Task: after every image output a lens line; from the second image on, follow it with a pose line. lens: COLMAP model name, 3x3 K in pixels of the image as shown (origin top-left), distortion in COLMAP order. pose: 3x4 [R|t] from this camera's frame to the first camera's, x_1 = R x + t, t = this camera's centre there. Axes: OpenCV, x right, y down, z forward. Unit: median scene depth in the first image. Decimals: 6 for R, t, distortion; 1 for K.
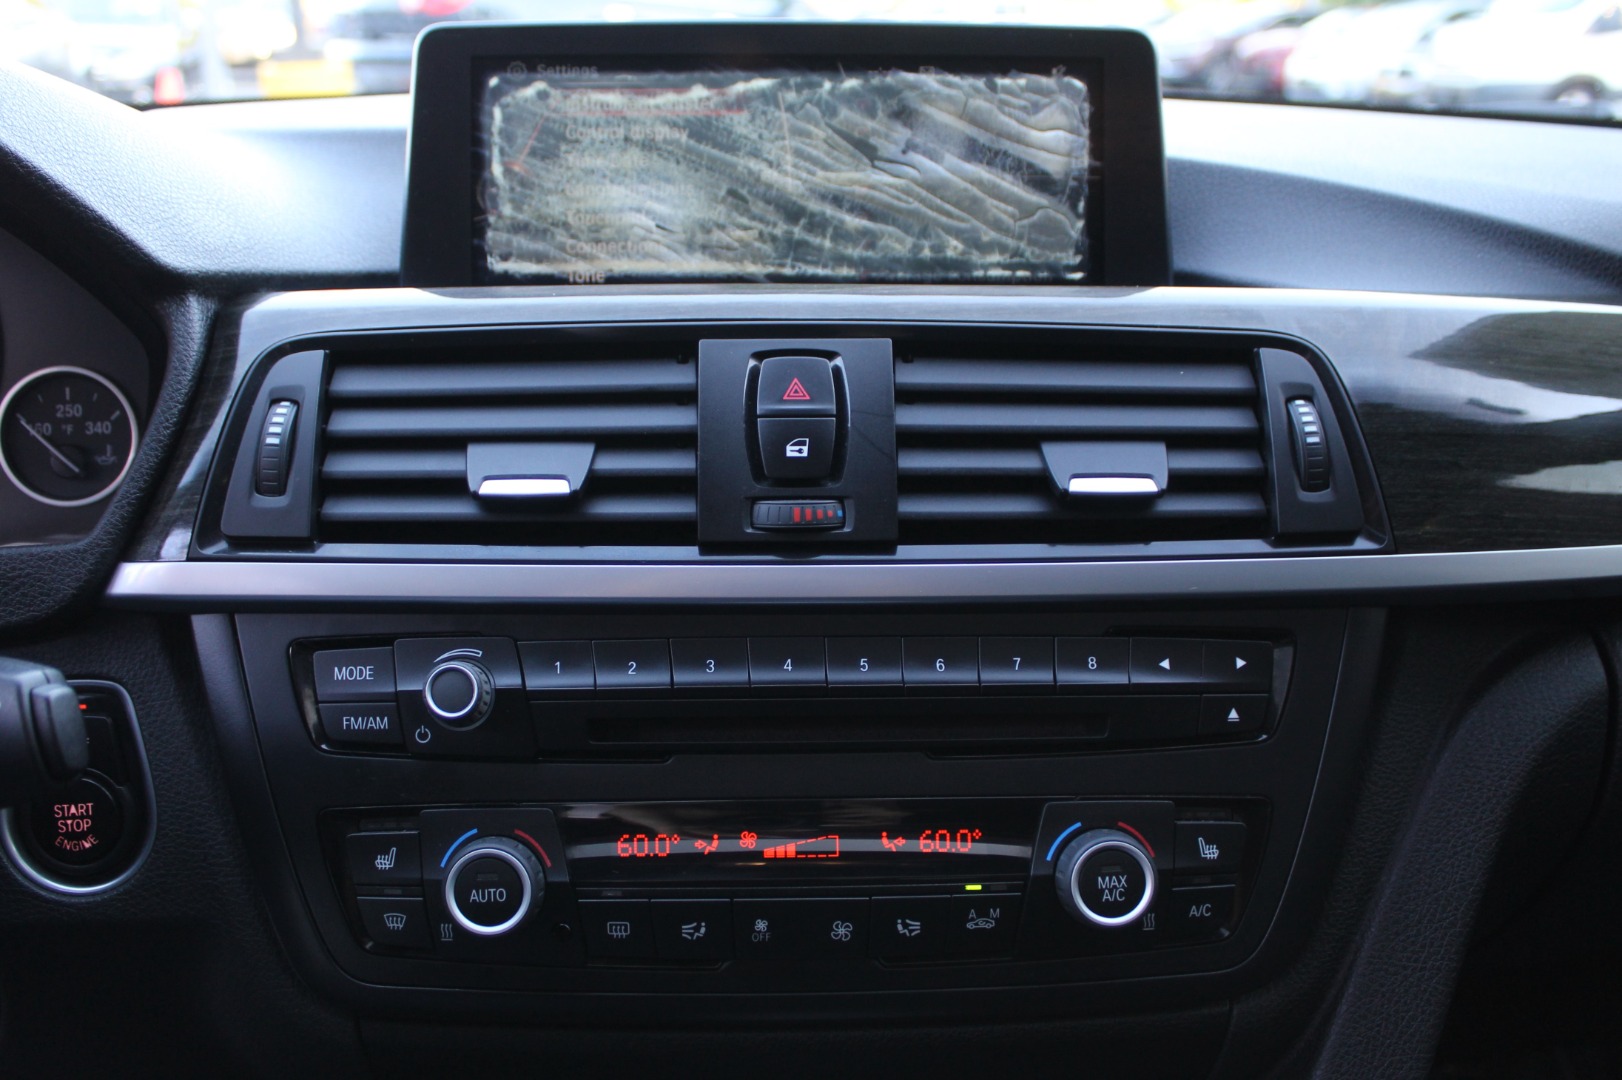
lens RADIAL K [[1639.9, 0, 811.0], [0, 1639.9, 540.0], [0, 0, 1]] dist [-0.146139, 0.022815]
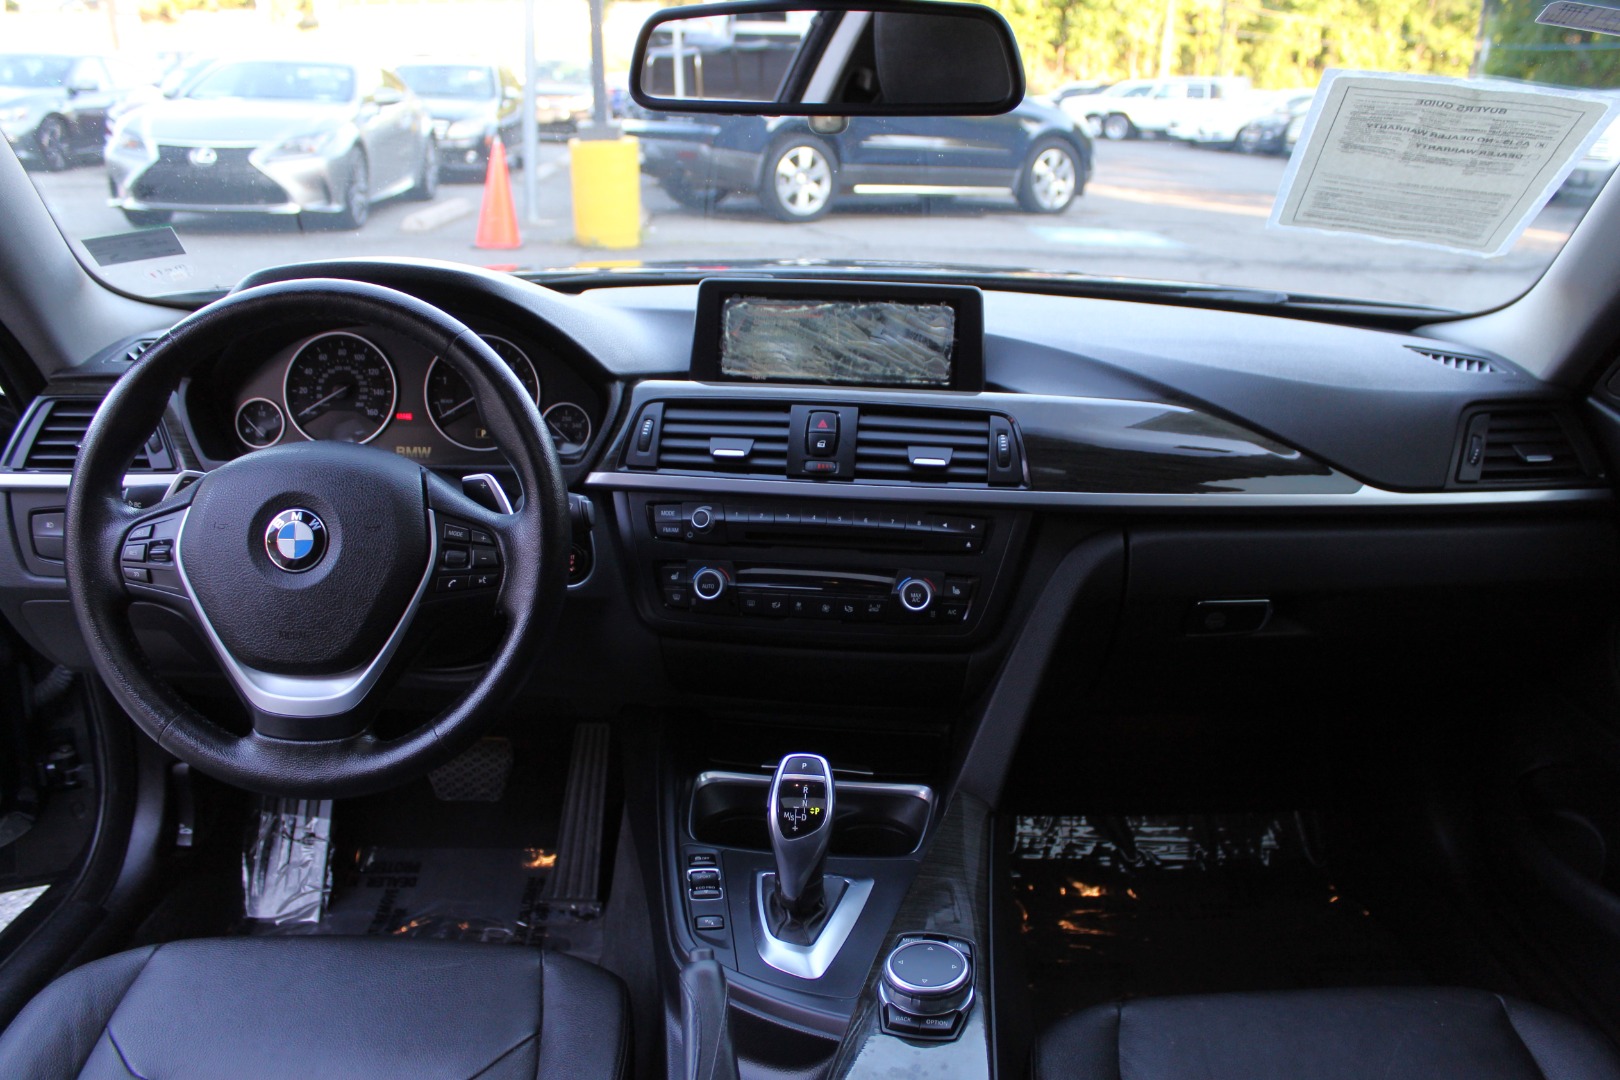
lens RADIAL K [[1402.3, 0, 810.0], [0, 1402.3, 540.0], [0, 0, 1]] dist [-0.160860, 0.165301]
pose [[0.988604, 0.054141, -0.140465, 0.281069], [-0.054128, 0.998526, 0.003916, 0.090145], [0.140470, 0.003731, 0.990078, -1.250902]]
